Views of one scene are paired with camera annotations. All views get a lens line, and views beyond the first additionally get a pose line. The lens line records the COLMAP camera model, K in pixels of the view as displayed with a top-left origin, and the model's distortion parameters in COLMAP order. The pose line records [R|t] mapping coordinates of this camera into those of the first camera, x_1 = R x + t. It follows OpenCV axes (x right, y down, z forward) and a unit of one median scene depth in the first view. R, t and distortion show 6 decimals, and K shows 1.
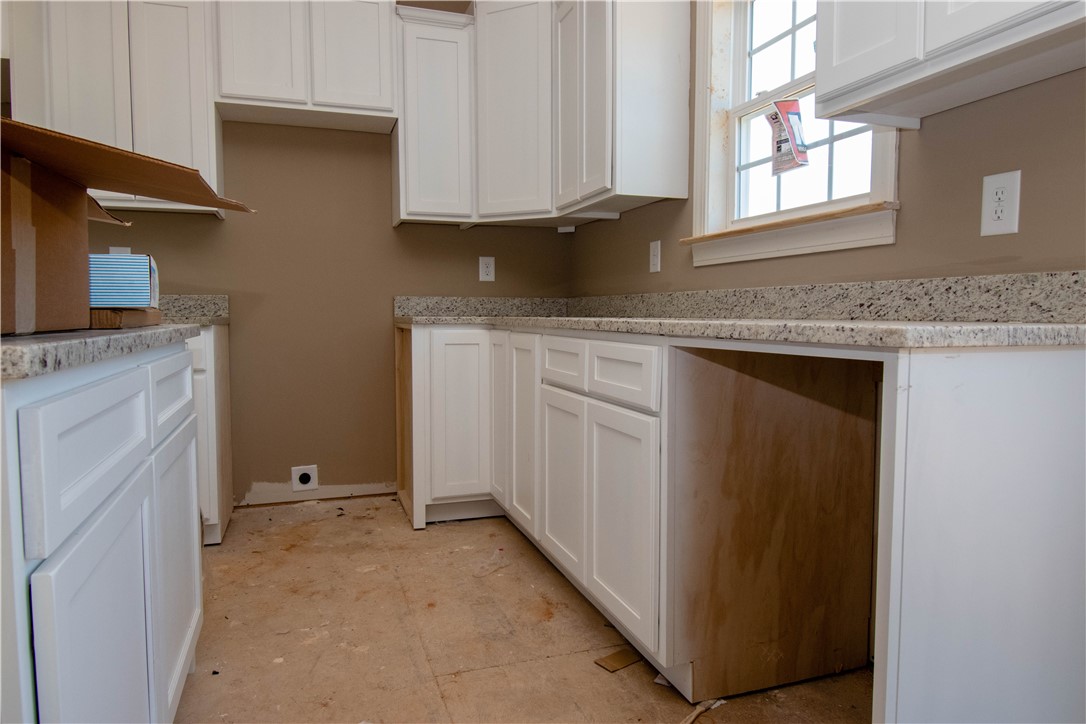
lens RADIAL K [[690.5, 0, 545.0], [0, 690.5, 363.4], [0, 0, 1]] dist [0.005856, 0.000854]
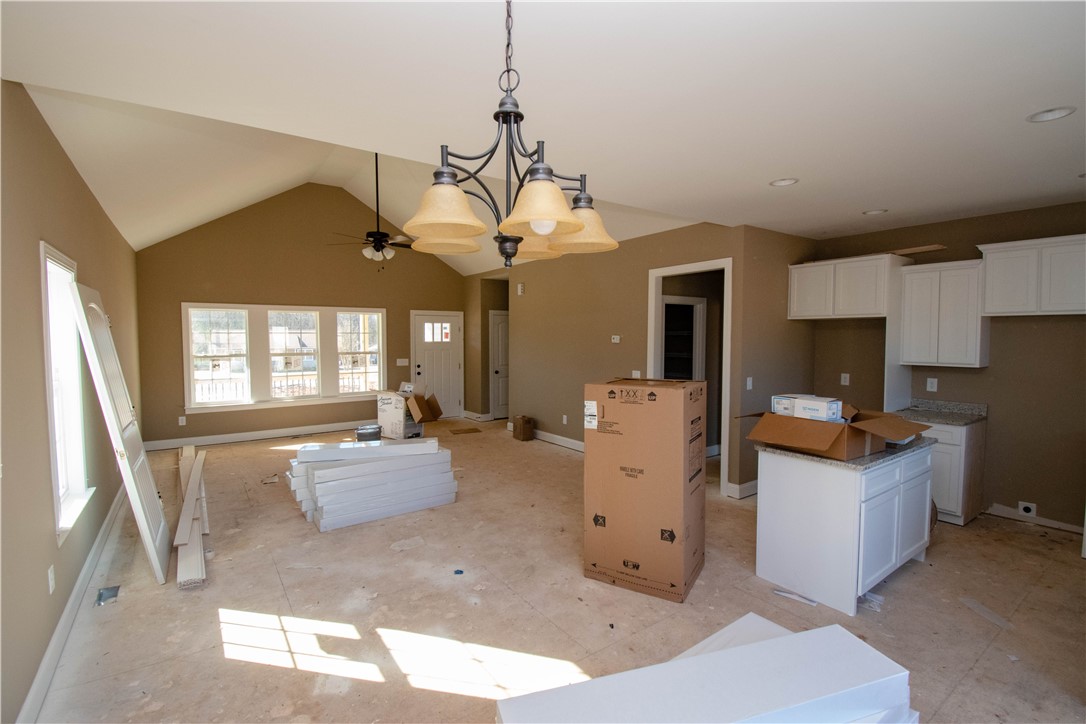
lens RADIAL K [[494.8, 0, 547.4], [0, 494.8, 362.5], [0, 0, 1]] dist [-0.004199, -0.000615]
pose [[0.280682, 0.045323, -0.958730, 0.583618], [-0.058554, 0.997833, 0.030029, -0.206477], [0.958013, 0.047709, 0.282728, -0.660749]]
